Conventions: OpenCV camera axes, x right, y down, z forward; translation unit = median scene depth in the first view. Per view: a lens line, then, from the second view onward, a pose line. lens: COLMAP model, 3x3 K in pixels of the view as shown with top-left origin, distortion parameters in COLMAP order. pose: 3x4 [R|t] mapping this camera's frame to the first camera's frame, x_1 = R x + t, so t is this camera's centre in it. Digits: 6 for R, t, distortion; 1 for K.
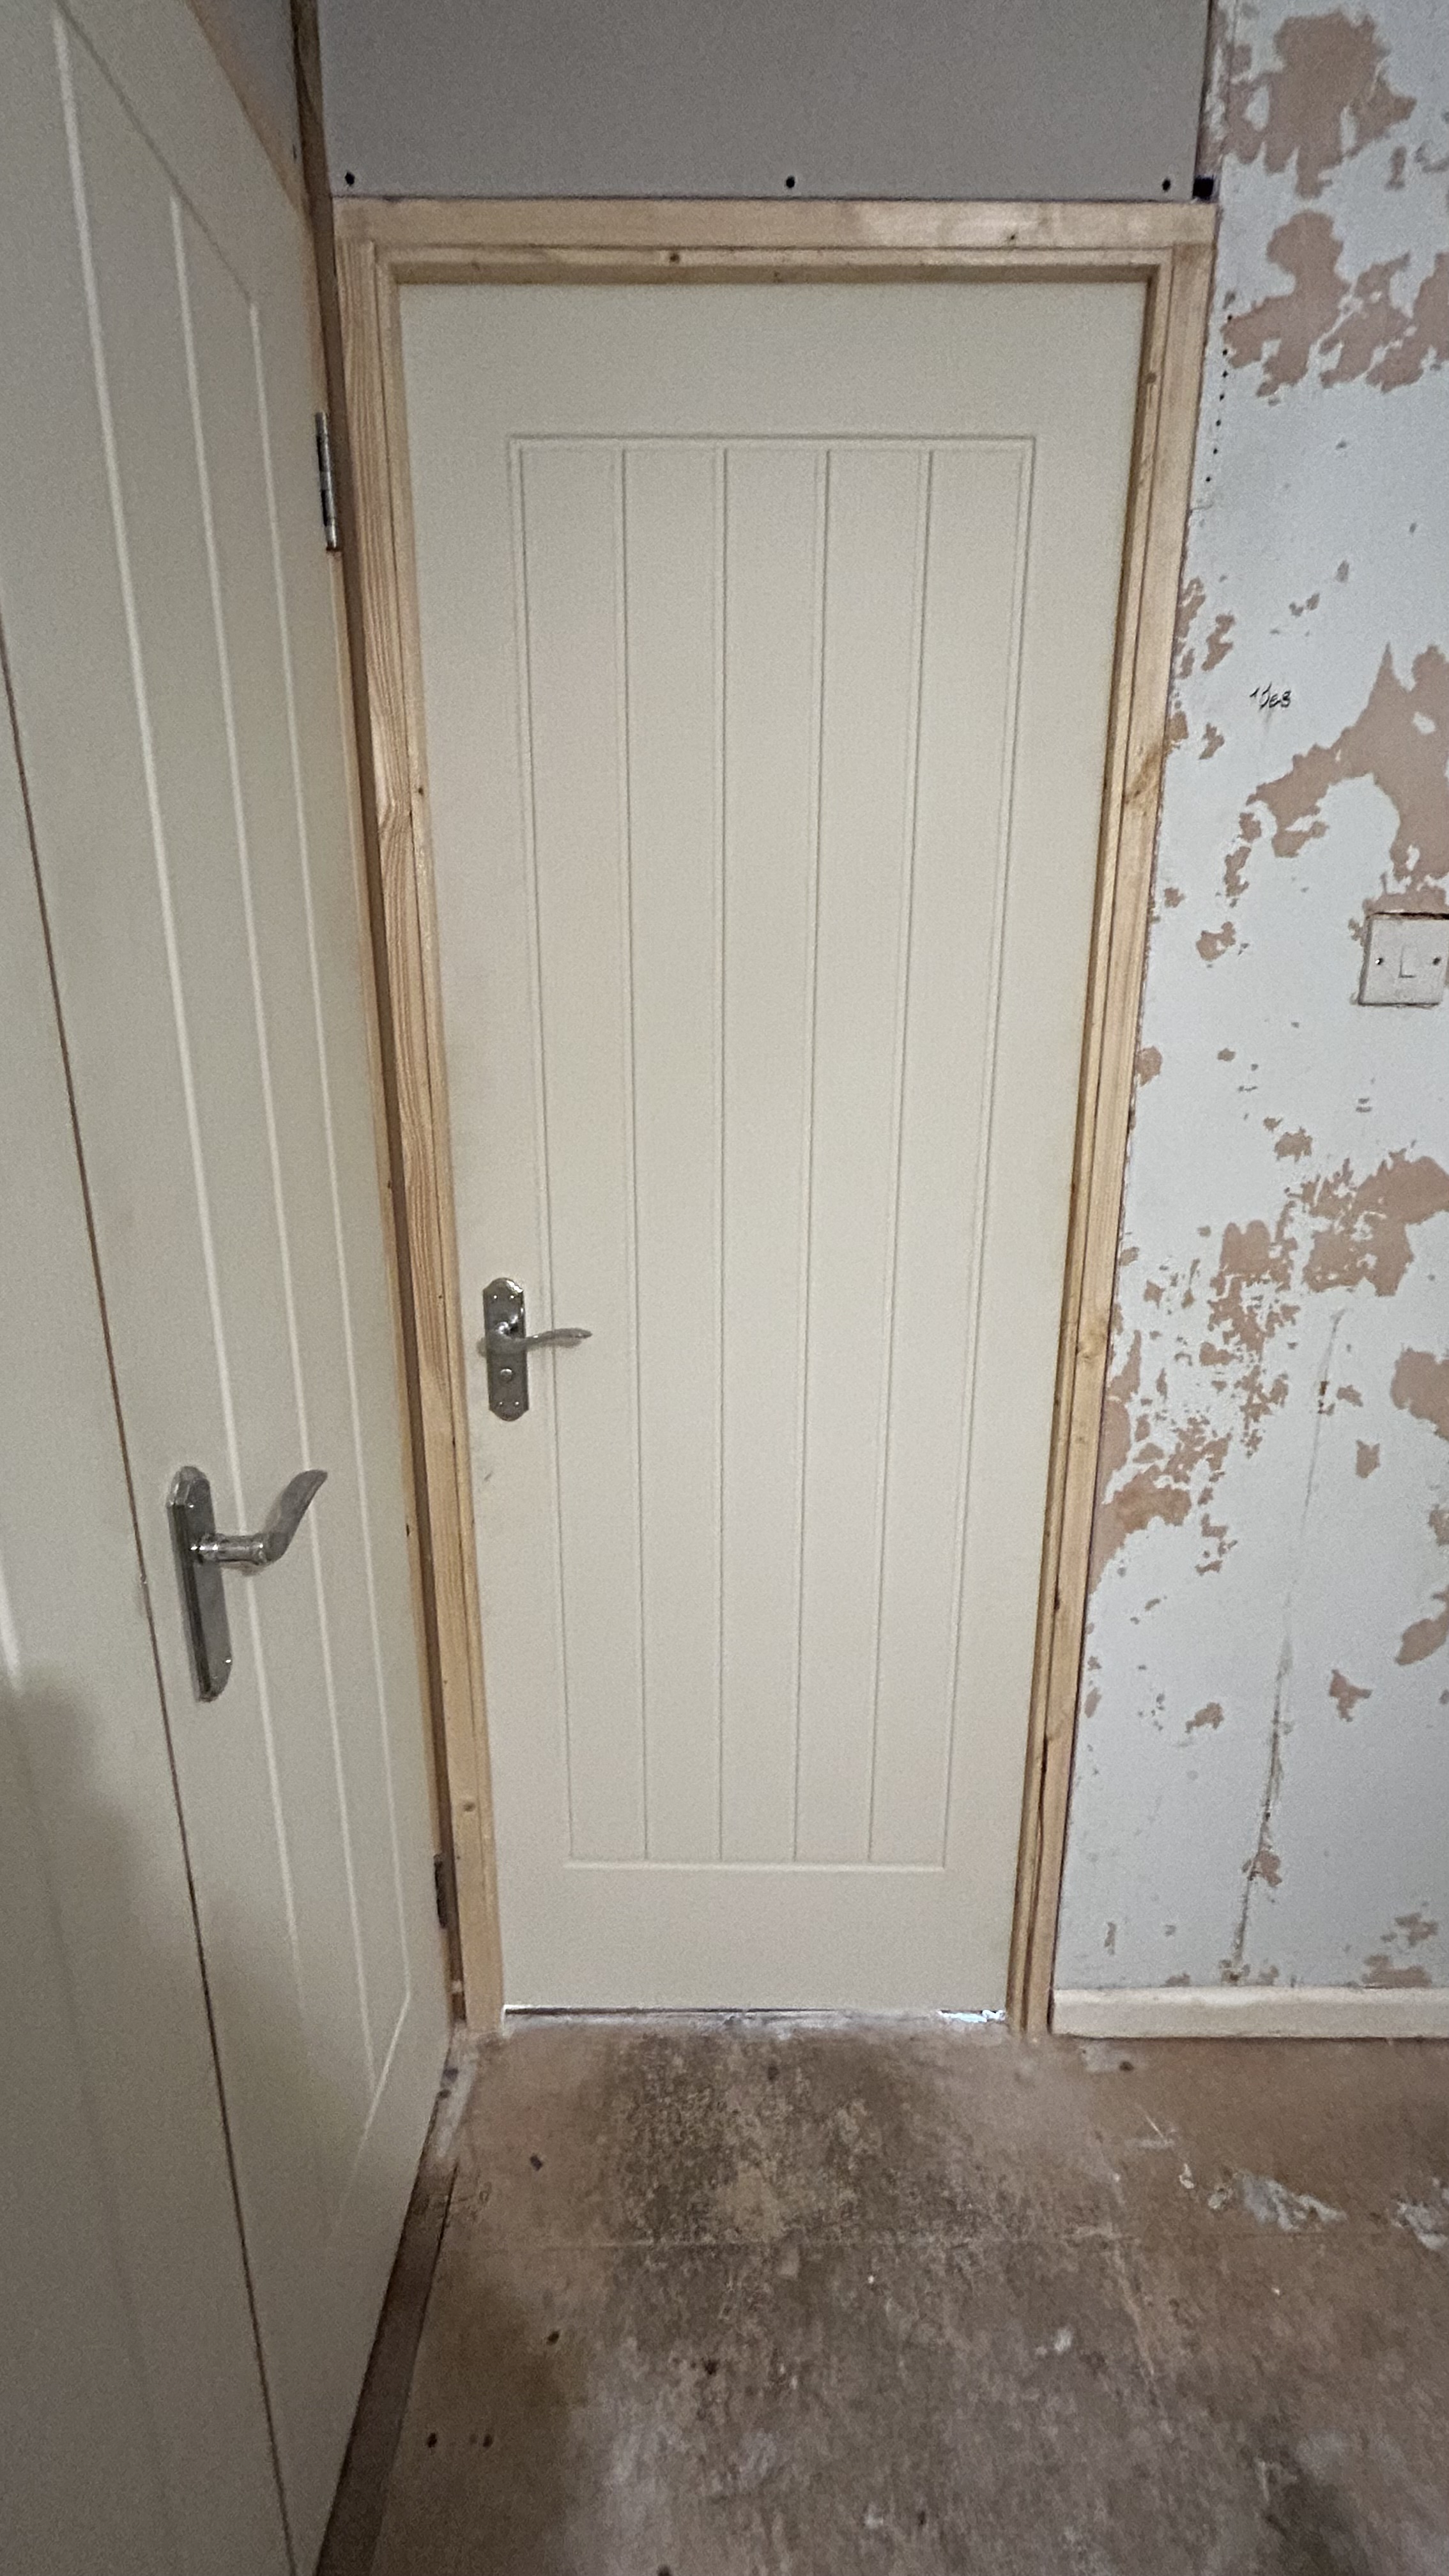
lens RADIAL K [[1032.5, 0, 726.5], [0, 1032.5, 1278.6], [0, 0, 1]] dist [0.000963, -0.000216]
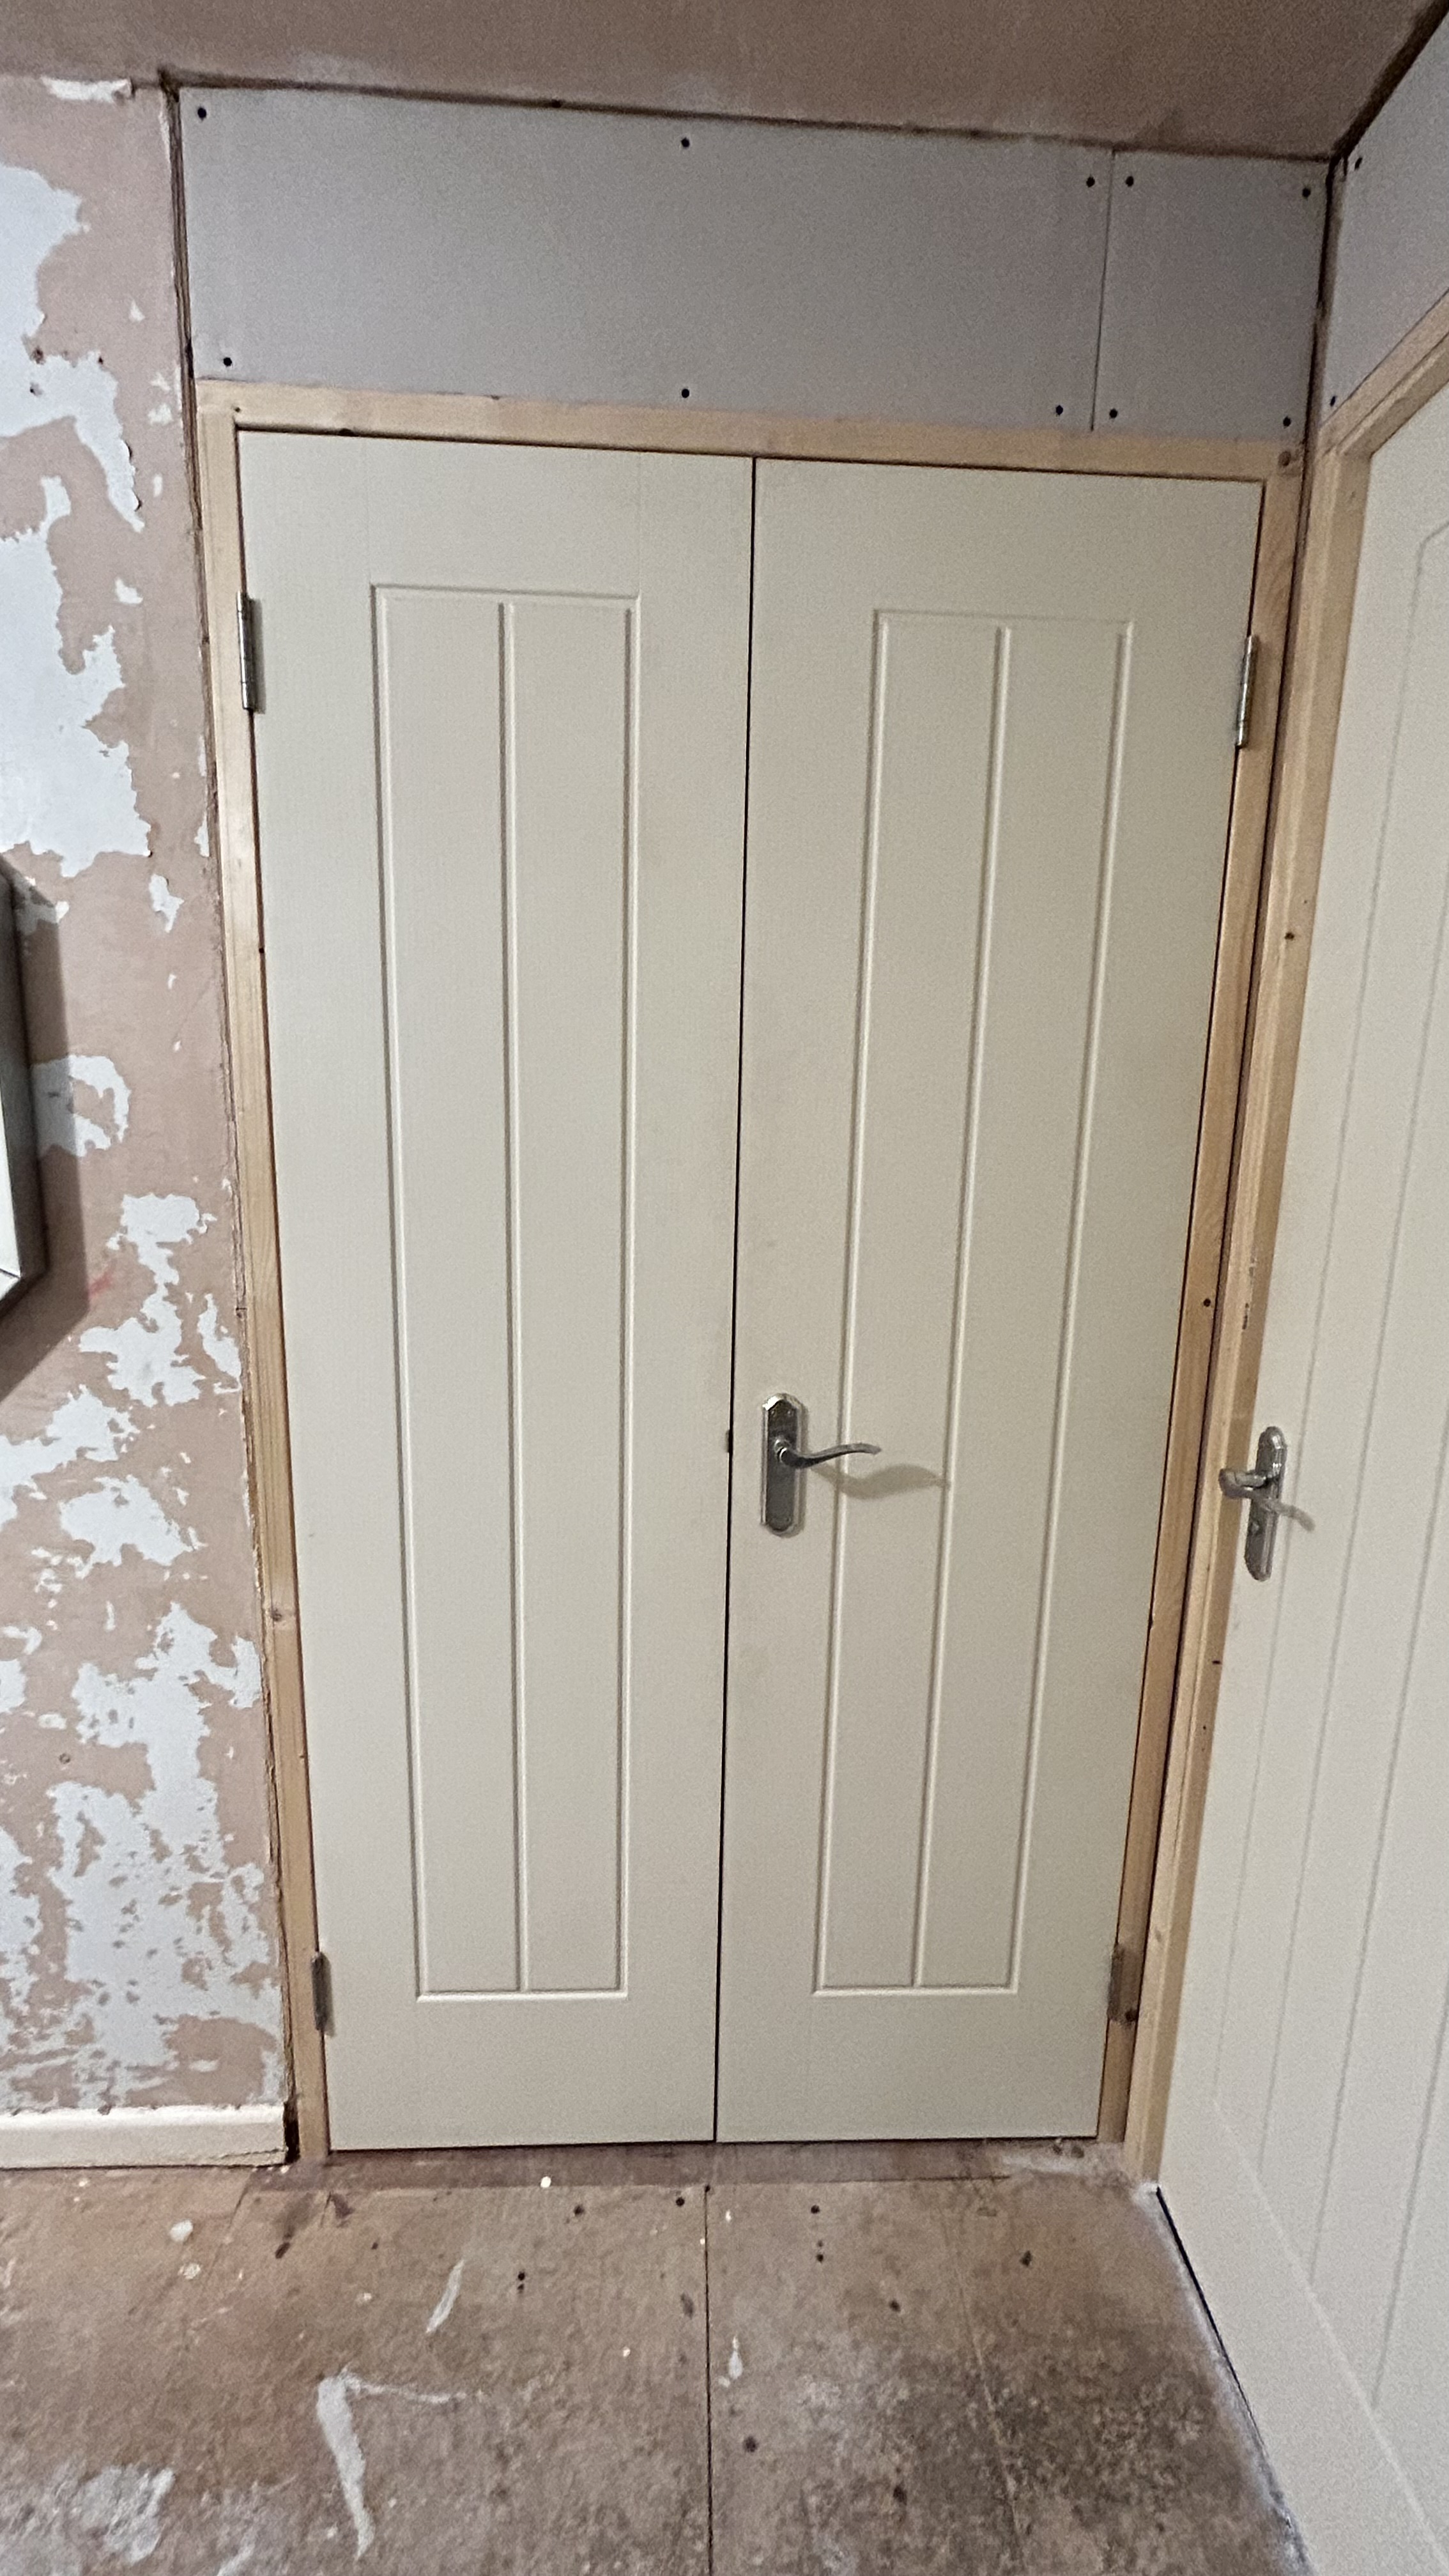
lens RADIAL K [[1032.5, 0, 726.5], [0, 1032.5, 1278.6], [0, 0, 1]] dist [0.000963, -0.000216]
pose [[0.026230, 0.177393, -0.983791, 0.682892], [-0.268768, 0.949144, 0.163980, -0.151507], [0.962848, 0.260110, 0.072573, 0.427540]]
